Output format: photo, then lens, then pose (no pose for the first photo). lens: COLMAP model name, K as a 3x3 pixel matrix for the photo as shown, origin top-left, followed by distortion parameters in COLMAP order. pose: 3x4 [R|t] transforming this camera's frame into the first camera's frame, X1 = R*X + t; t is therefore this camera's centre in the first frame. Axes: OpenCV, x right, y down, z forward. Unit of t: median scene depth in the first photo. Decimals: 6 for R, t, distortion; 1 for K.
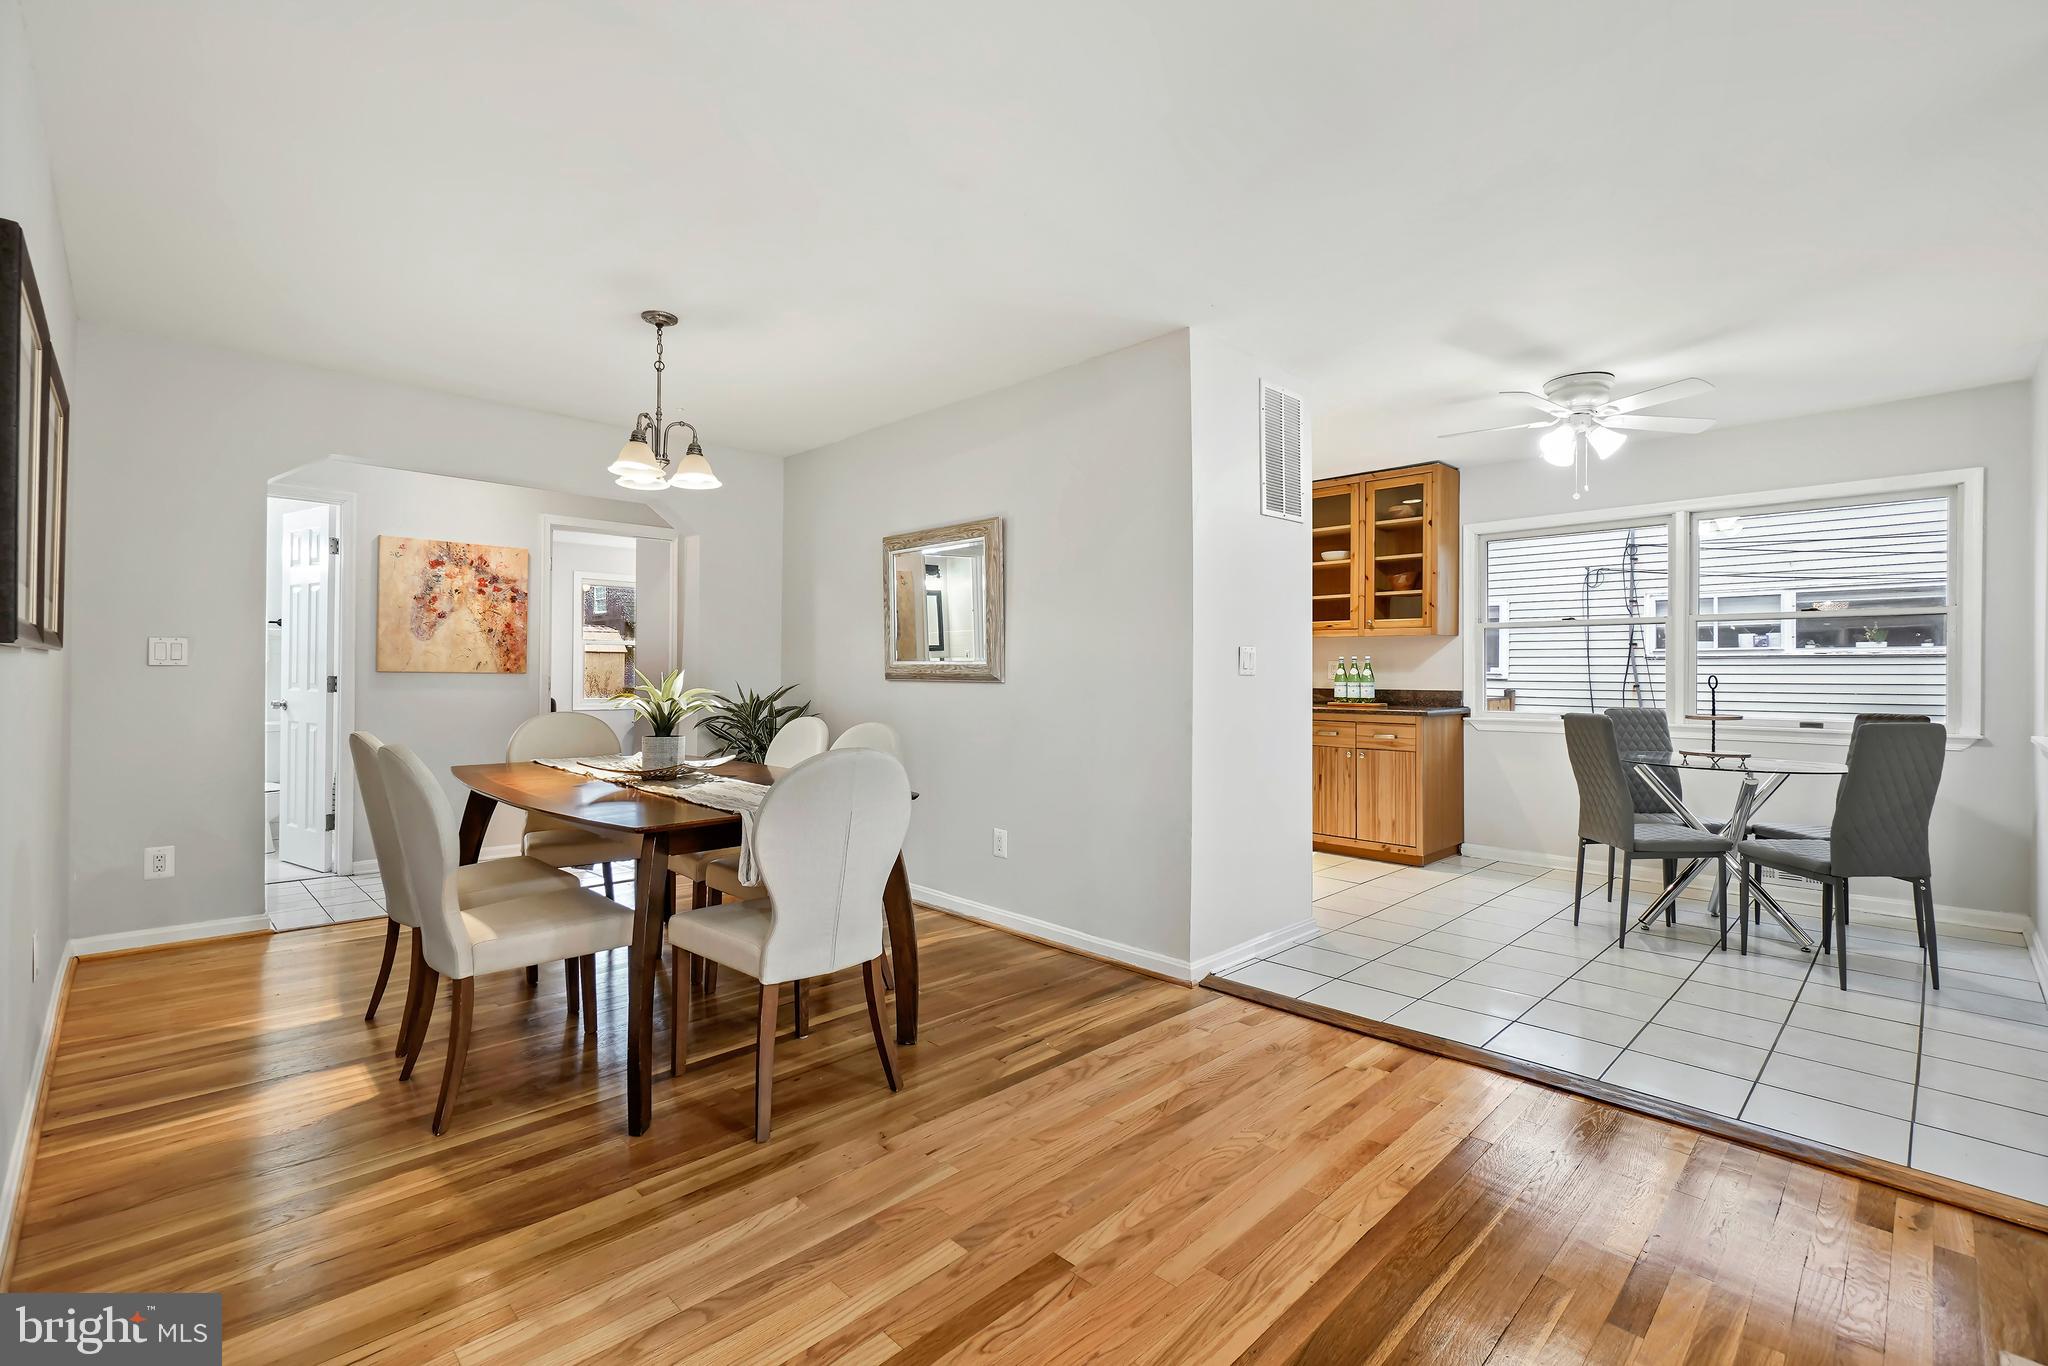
lens RADIAL K [[904.7, 0, 1024.0], [0, 904.7, 683.0], [0, 0, 1]] dist [-0.001730, 0.000062]
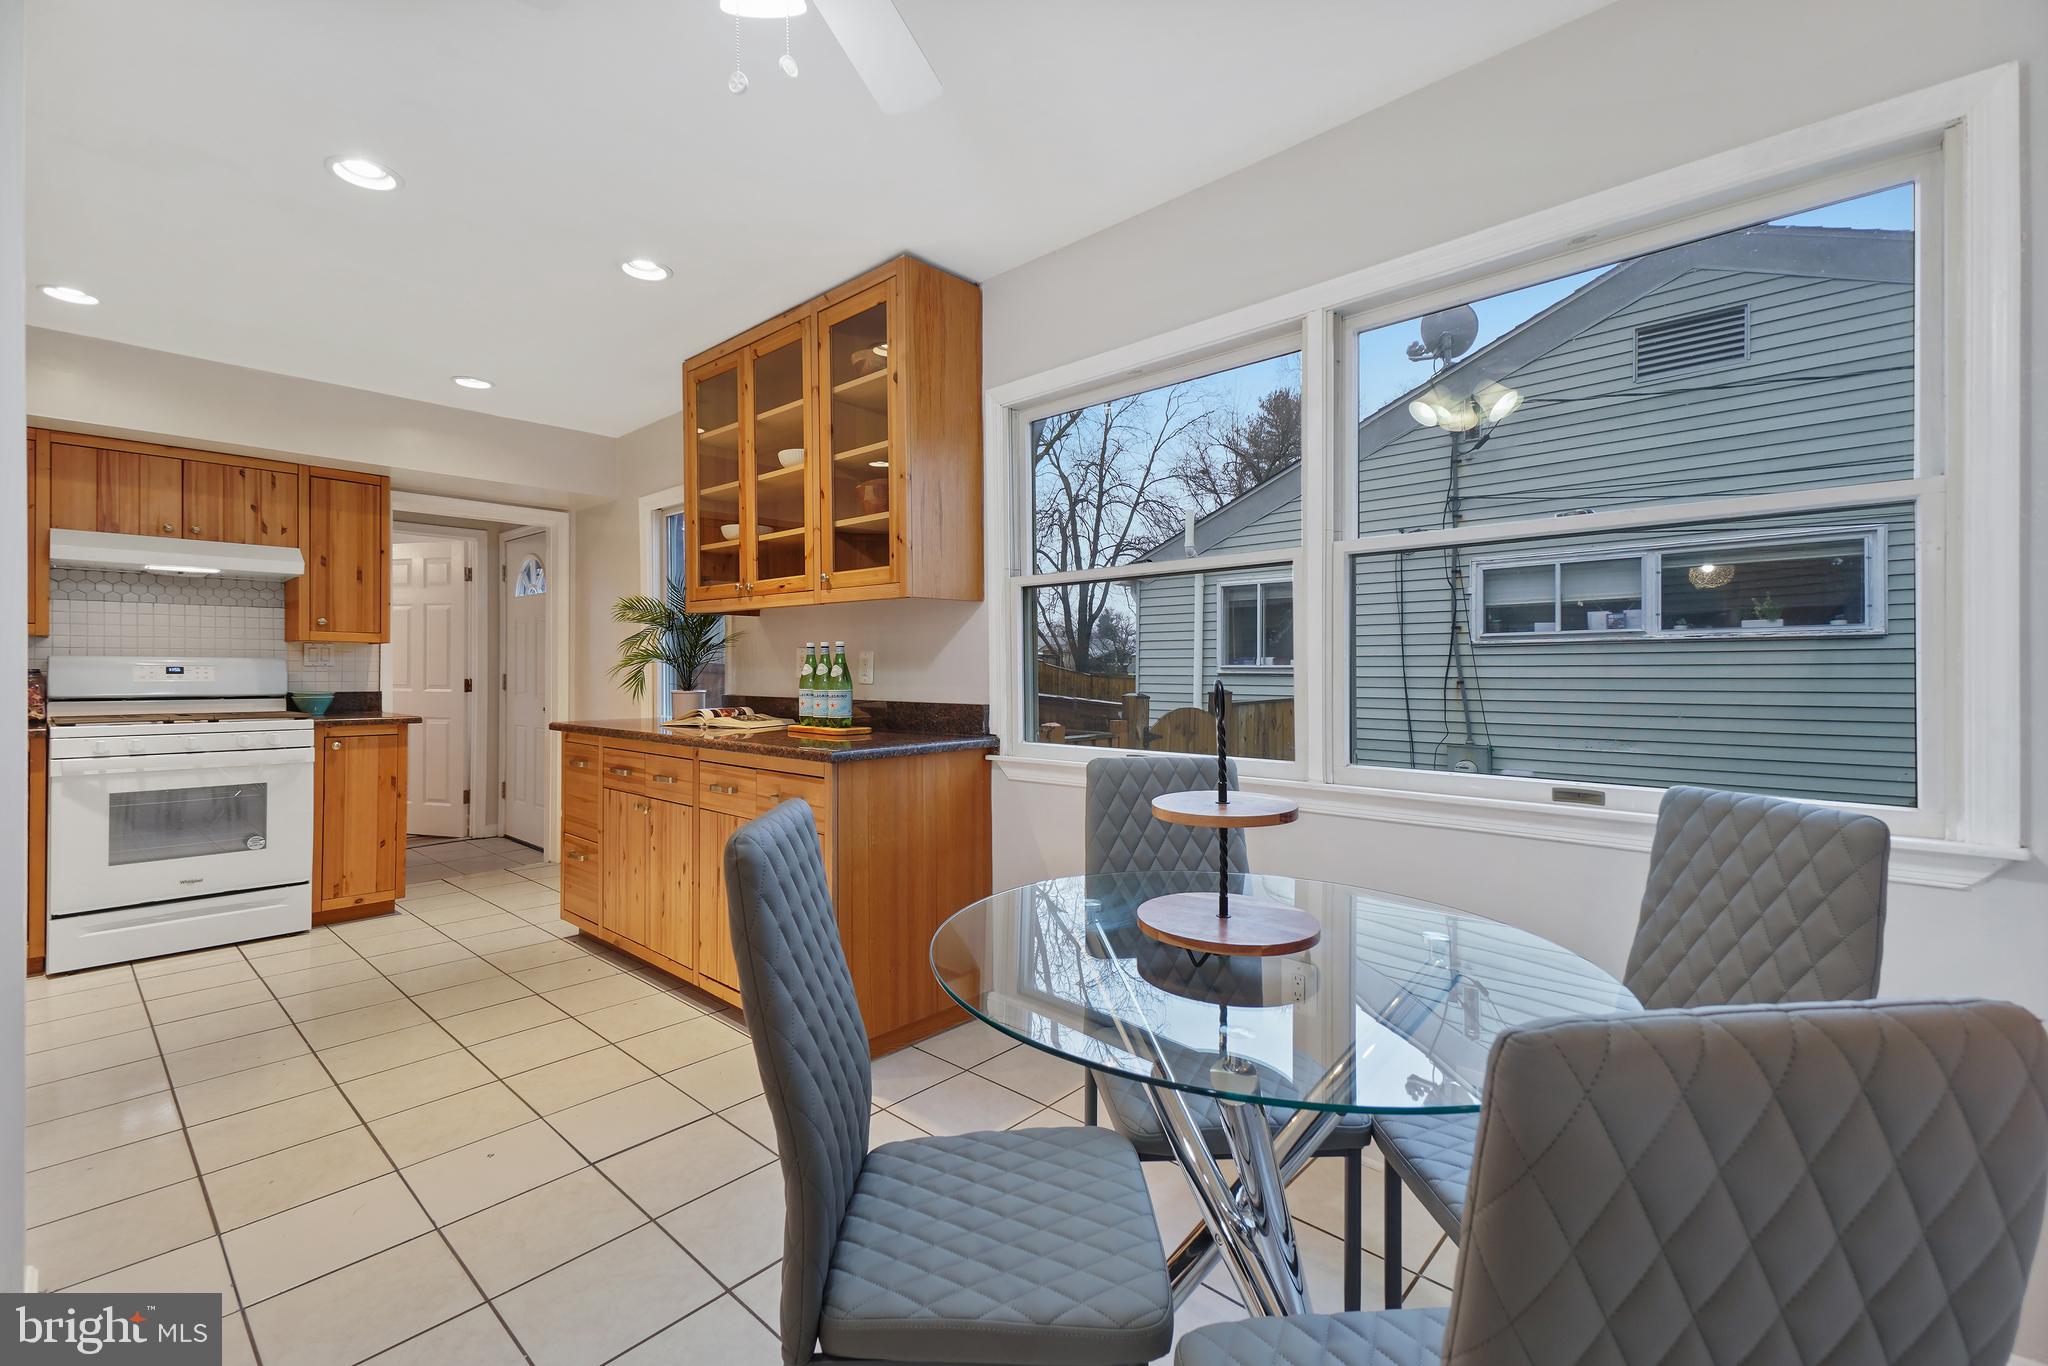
lens RADIAL K [[877.9, 0, 987.9], [0, 877.9, 672.7], [0, 0, 1]] dist [0.000703, -0.000174]
pose [[0.999784, -0.007444, 0.019411, 0.299609], [0.007553, 0.999956, -0.005537, -0.004365], [-0.019369, 0.005682, 0.999796, 0.304931]]
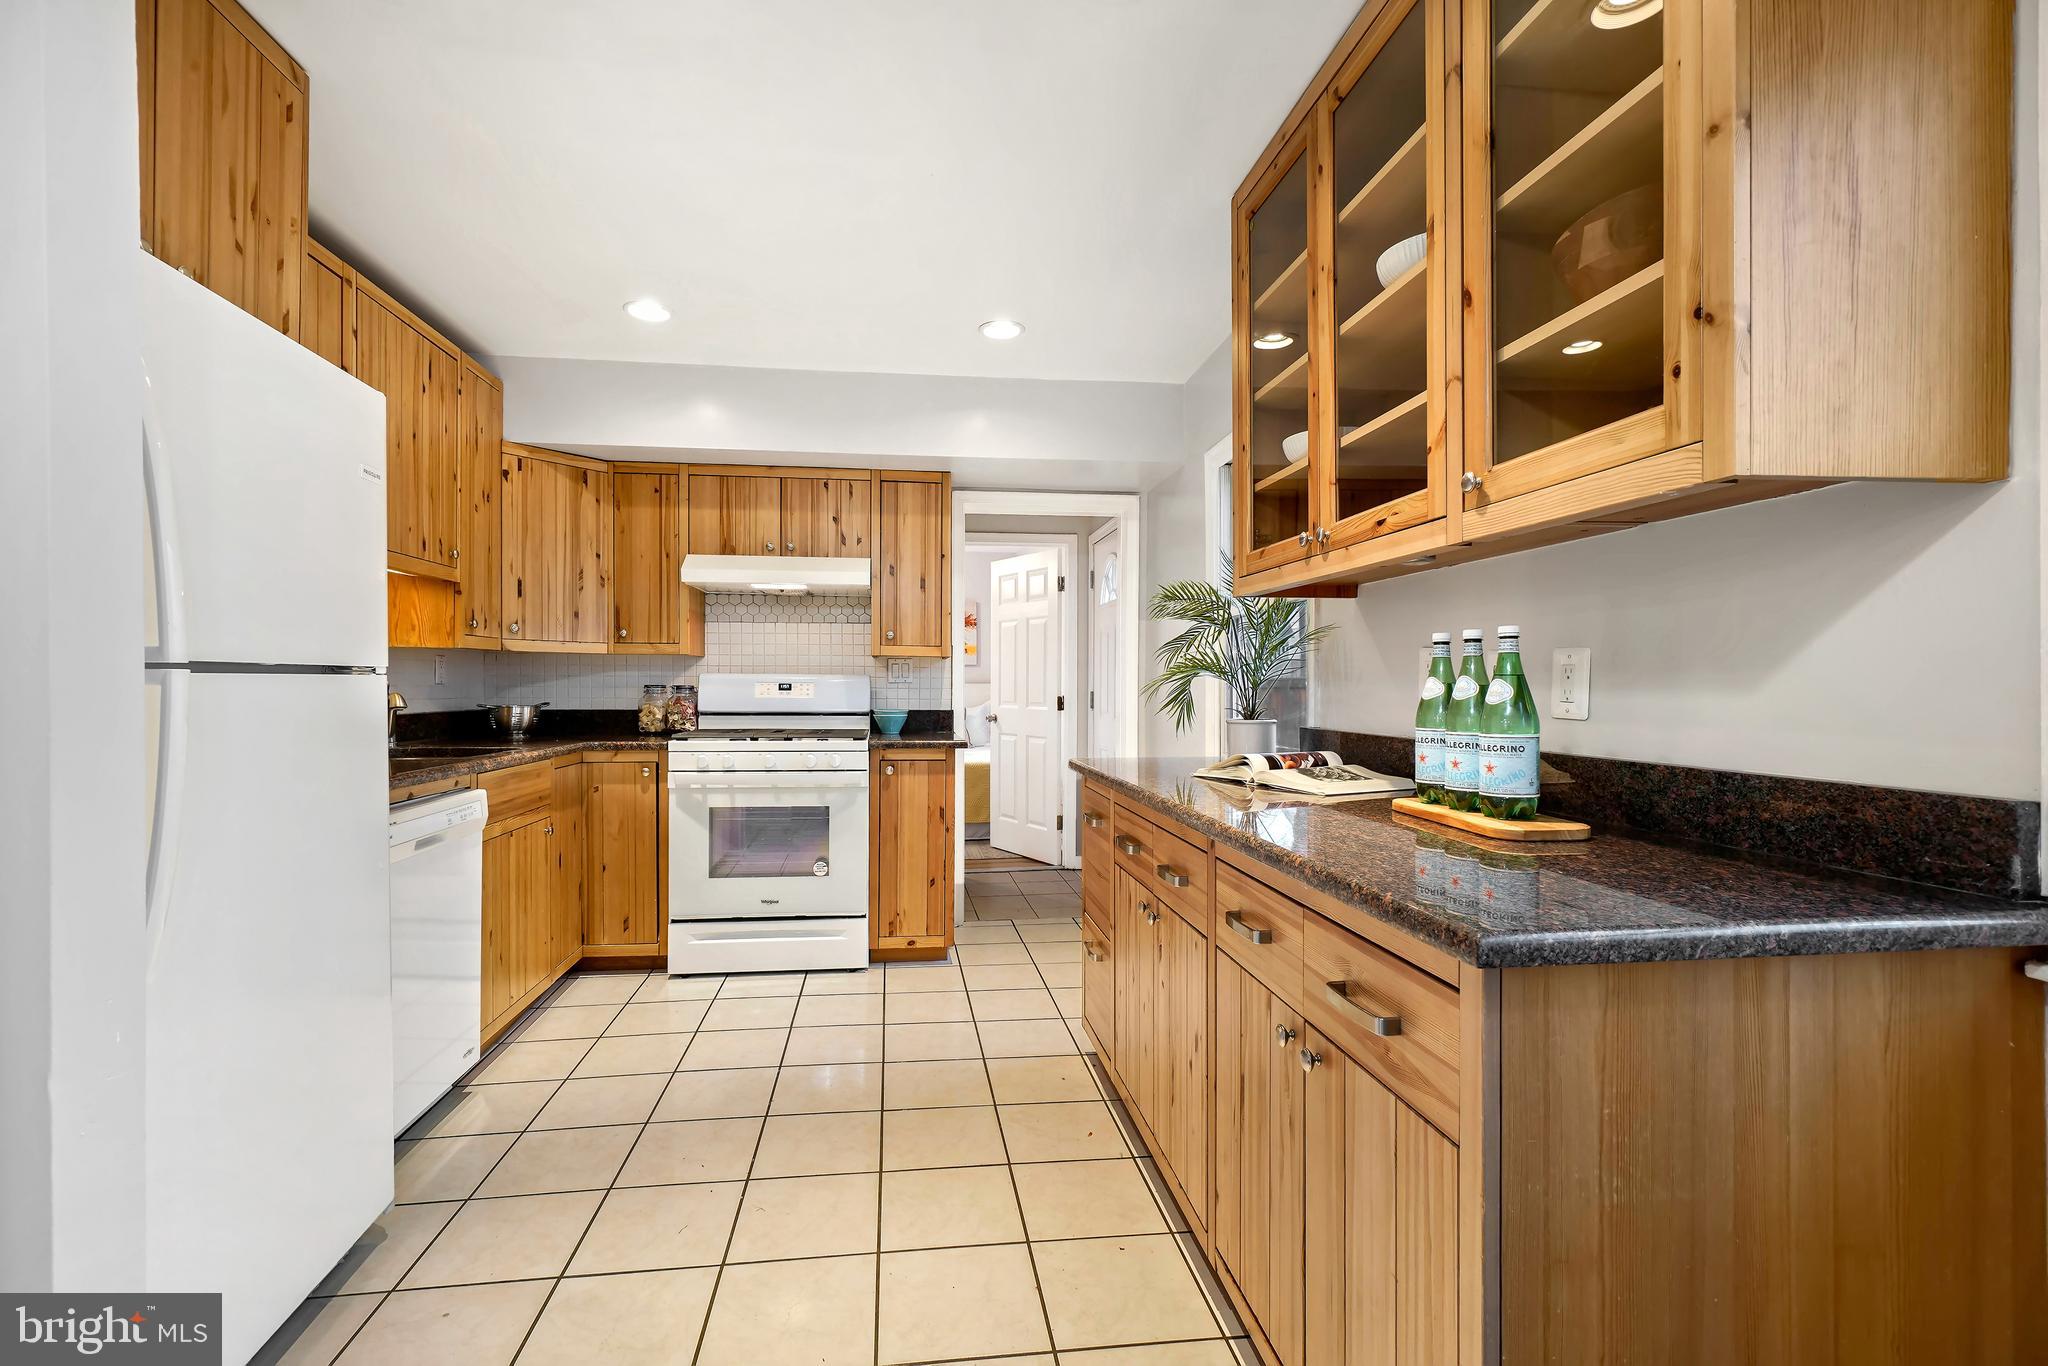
lens RADIAL K [[902.6, 0, 1028.3], [0, 902.6, 691.2], [0, 0, 1]] dist [0.003255, 0.000455]
pose [[0.804482, -0.002502, -0.593971, 0.274430], [-0.001236, 0.999982, -0.005885, -0.006496], [0.593975, 0.005469, 0.804465, 0.474184]]
